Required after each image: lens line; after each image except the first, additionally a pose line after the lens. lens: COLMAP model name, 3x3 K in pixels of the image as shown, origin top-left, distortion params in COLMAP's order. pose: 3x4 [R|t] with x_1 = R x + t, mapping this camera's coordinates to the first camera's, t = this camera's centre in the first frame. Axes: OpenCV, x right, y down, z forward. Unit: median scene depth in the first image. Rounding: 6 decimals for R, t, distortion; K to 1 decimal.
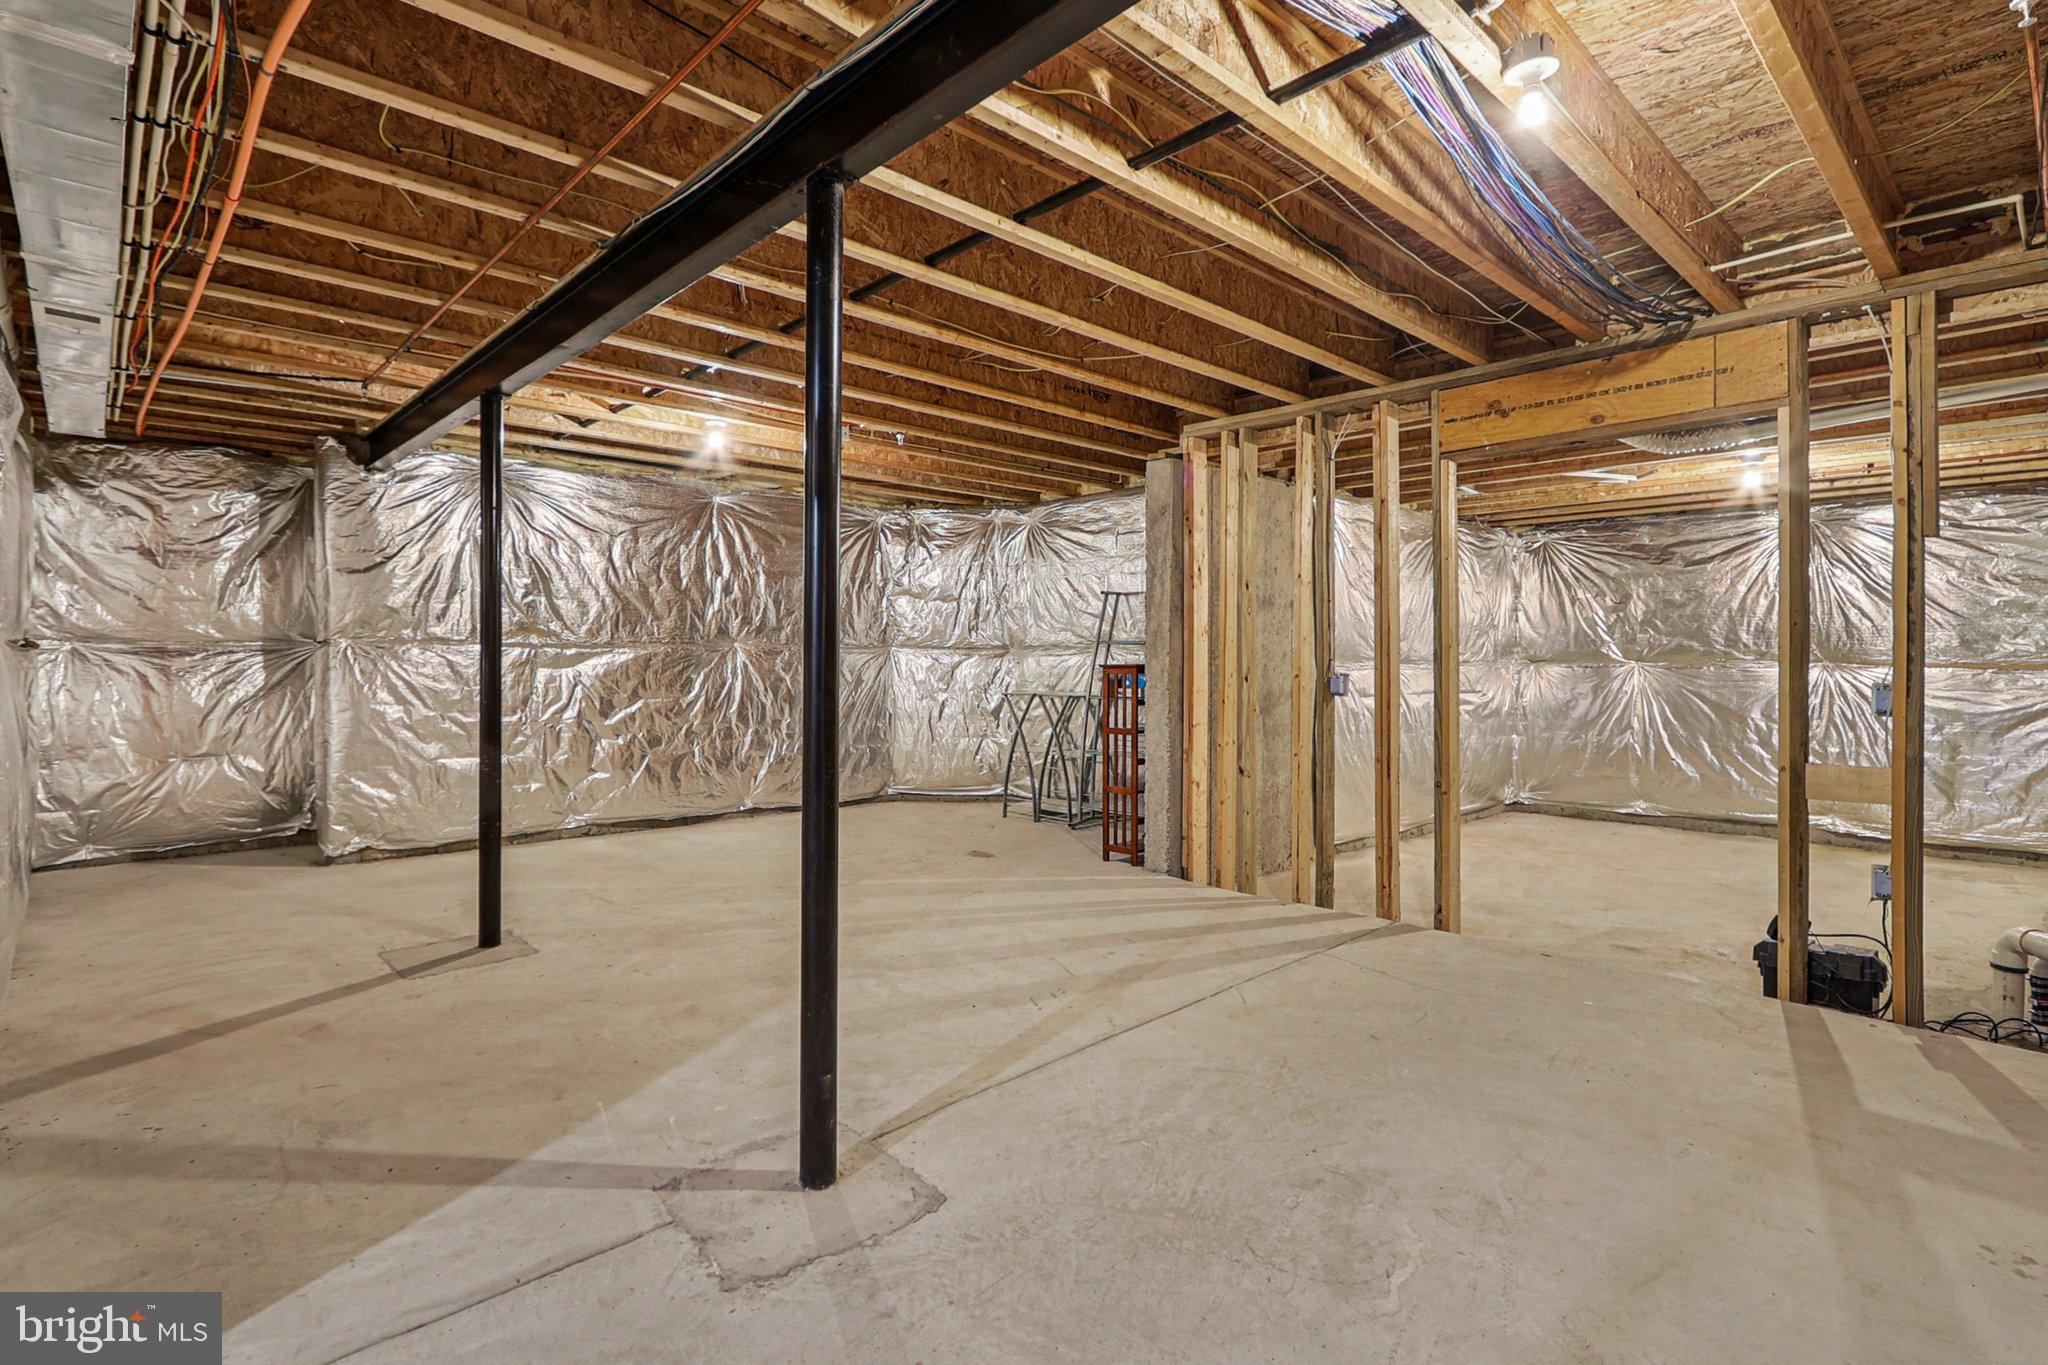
lens RADIAL K [[969.4, 0, 1010.0], [0, 969.4, 656.1], [0, 0, 1]] dist [0.002408, 0.000745]
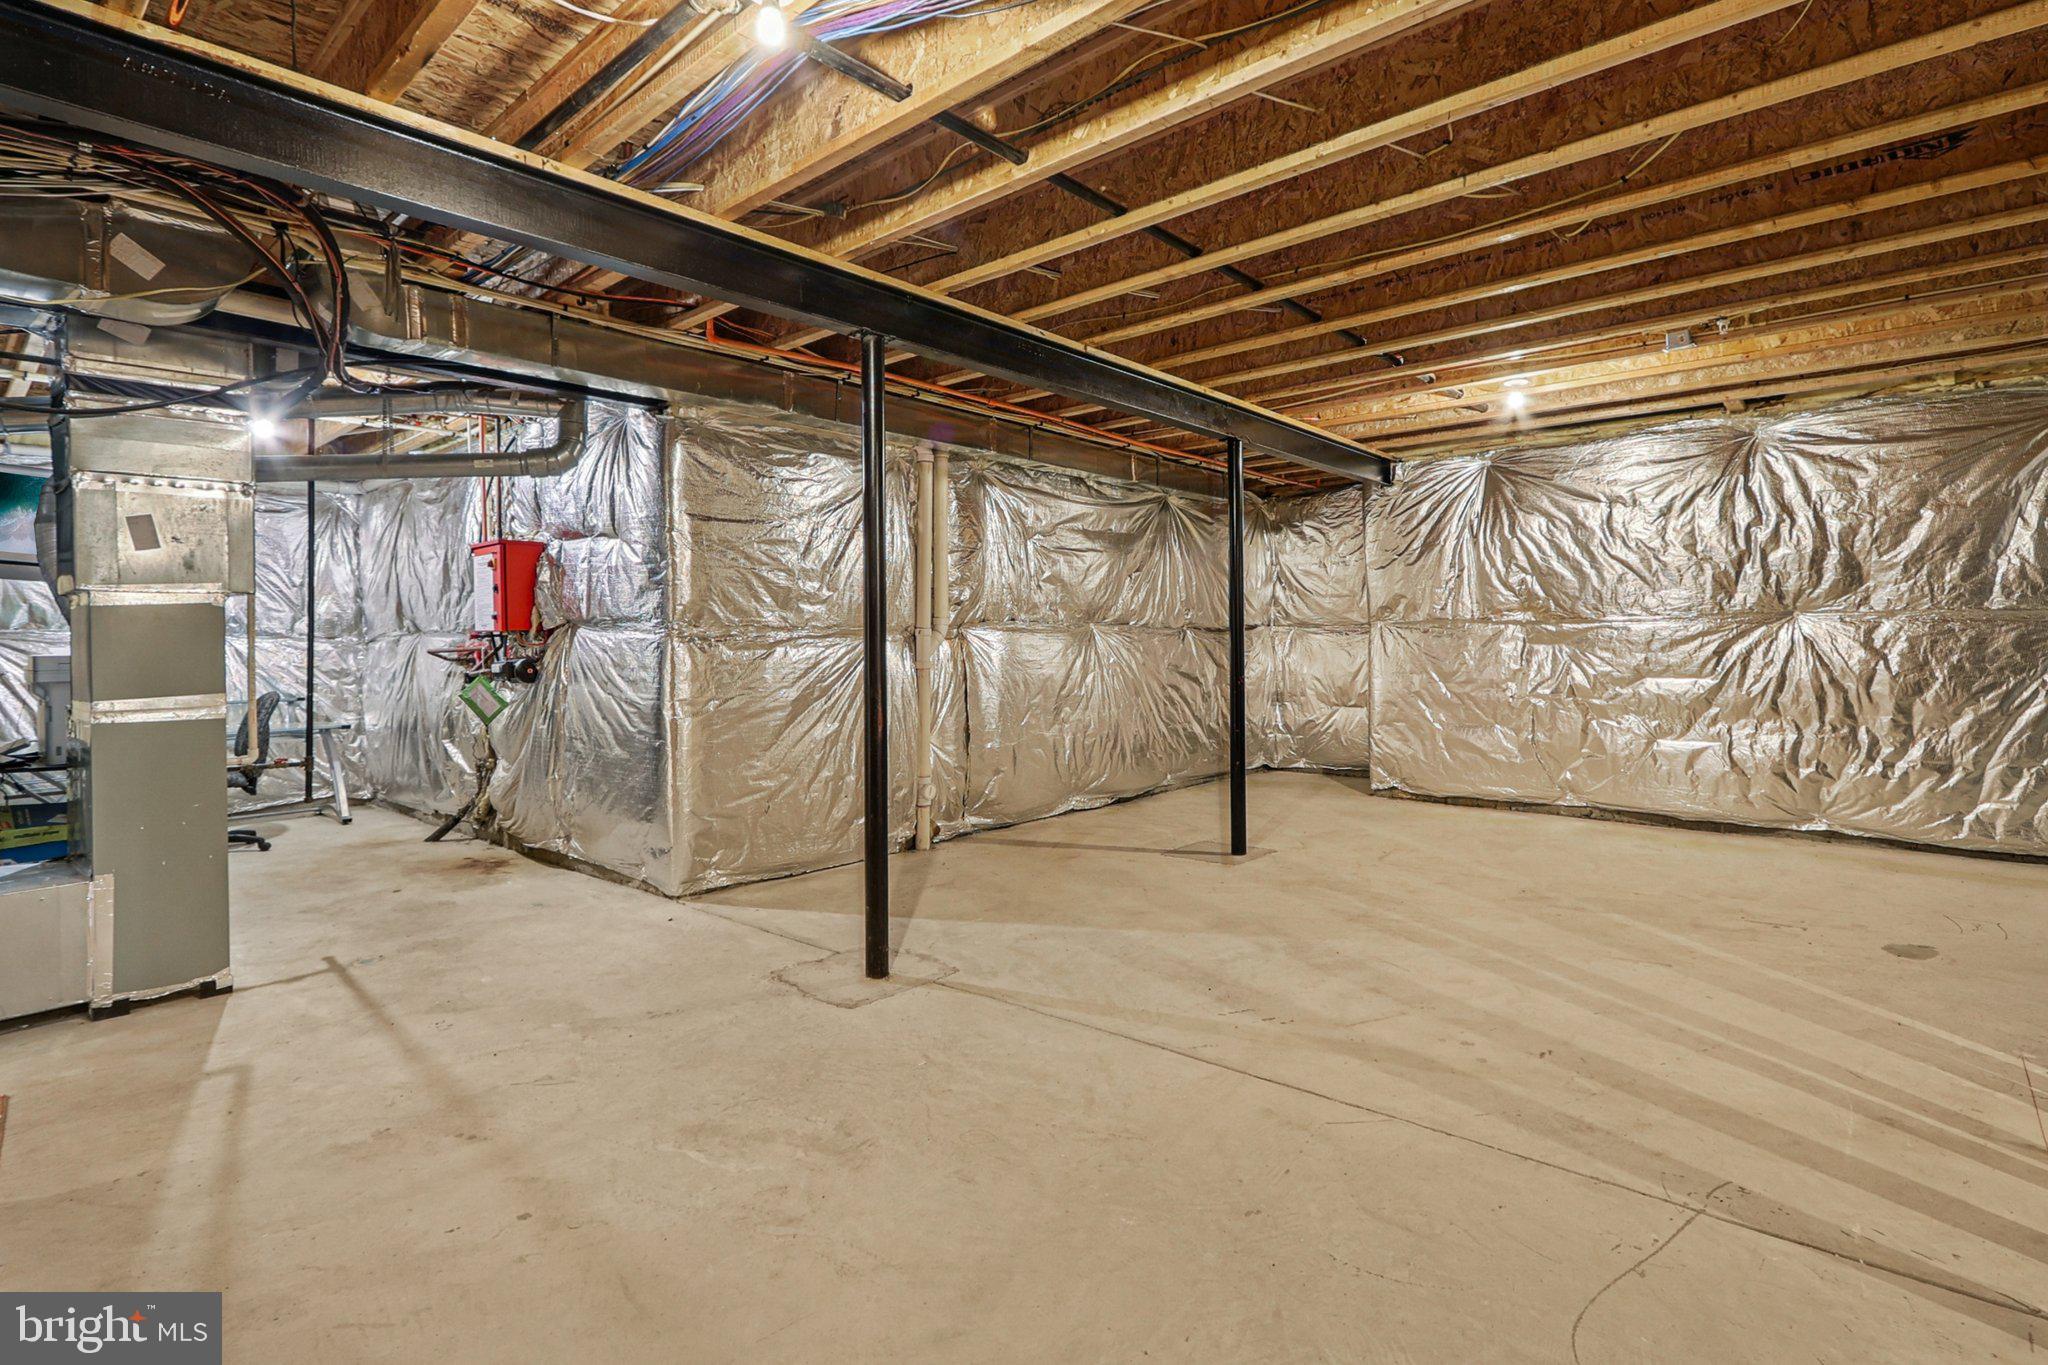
lens RADIAL K [[836.5, 0, 922.0], [0, 836.5, 631.7], [0, 0, 1]] dist [-0.000168, -0.000008]
pose [[0.135847, -0.013054, -0.990644, 0.476904], [0.012015, 0.999861, -0.011527, 0.002766], [0.990657, -0.010337, 0.135985, 0.370801]]
